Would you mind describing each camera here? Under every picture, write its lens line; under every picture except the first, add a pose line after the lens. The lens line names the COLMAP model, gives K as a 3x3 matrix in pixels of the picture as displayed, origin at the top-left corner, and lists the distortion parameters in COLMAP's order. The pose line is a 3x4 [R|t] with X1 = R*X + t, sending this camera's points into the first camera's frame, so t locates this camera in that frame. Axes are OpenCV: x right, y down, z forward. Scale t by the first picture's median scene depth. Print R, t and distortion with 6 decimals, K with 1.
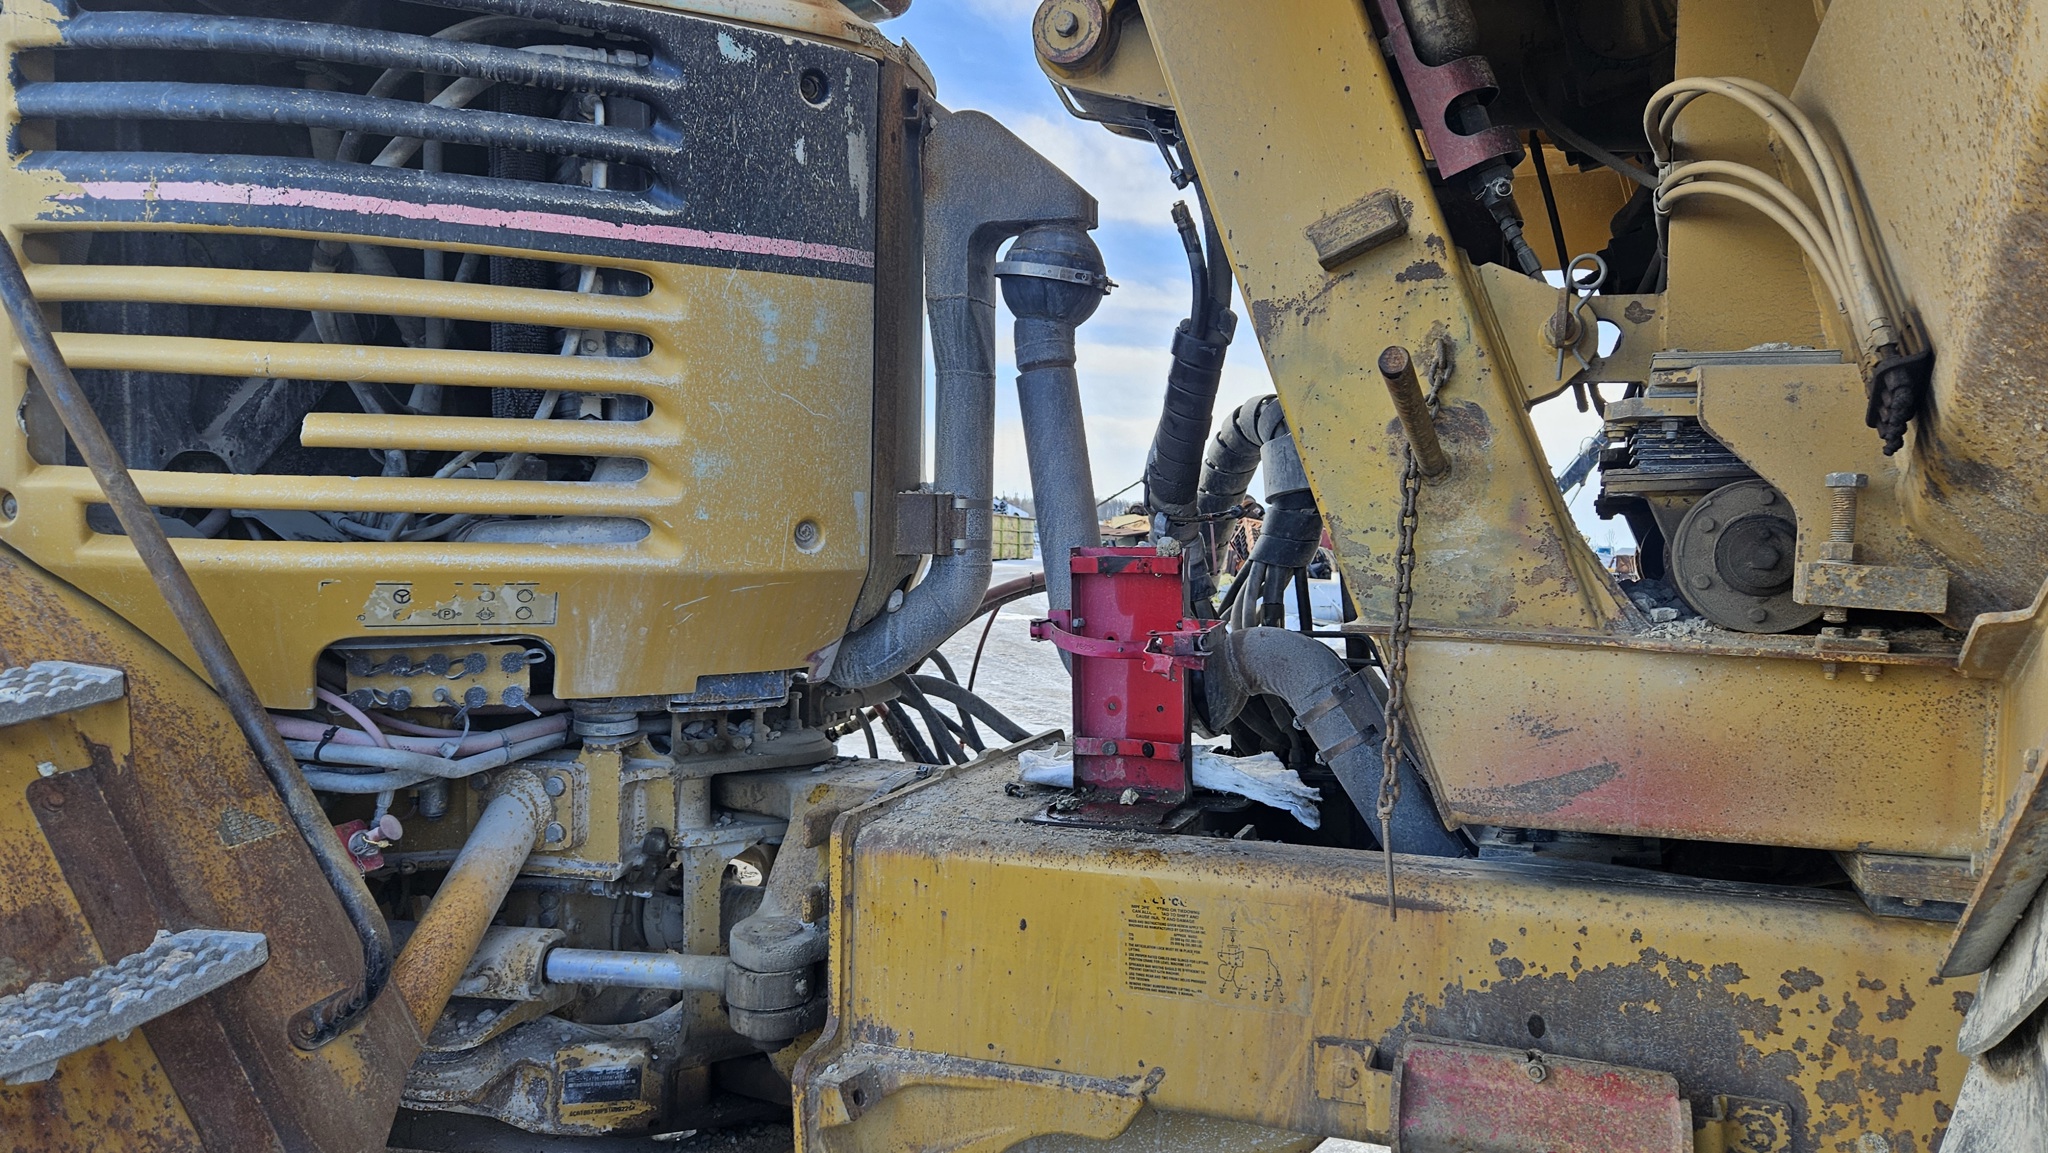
lens RADIAL K [[1370.9, 0, 986.6], [0, 1370.9, 580.2], [0, 0, 1]] dist [0.082080, -0.071867]
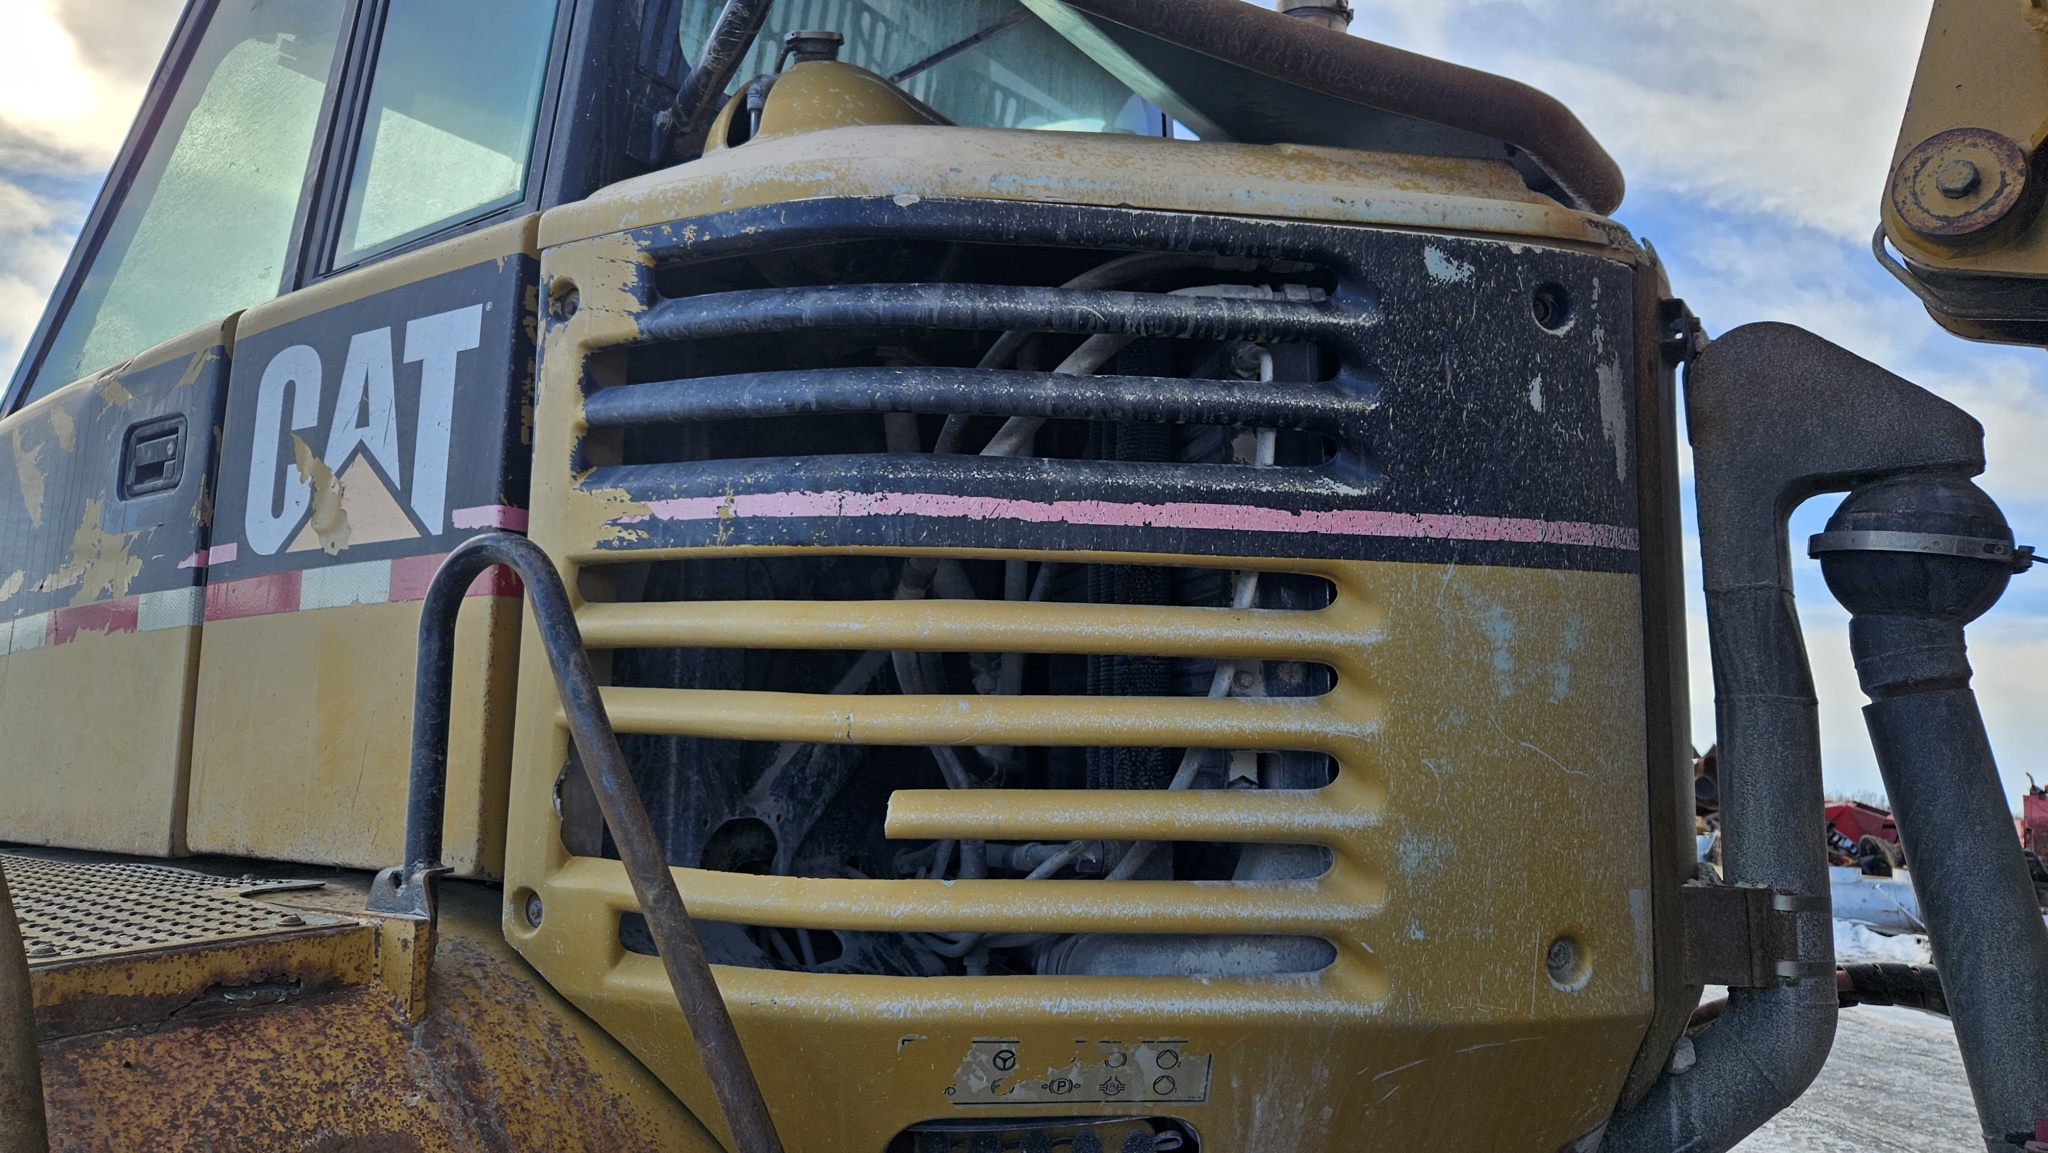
lens RADIAL K [[1370.9, 0, 979.0], [0, 1370.9, 573.1], [0, 0, 1]] dist [0.082080, -0.071867]
pose [[0.952512, -0.038098, -0.302109, -0.209987], [-0.022190, 0.980819, -0.193652, -0.087638], [0.303693, 0.191160, 0.933396, 0.303907]]
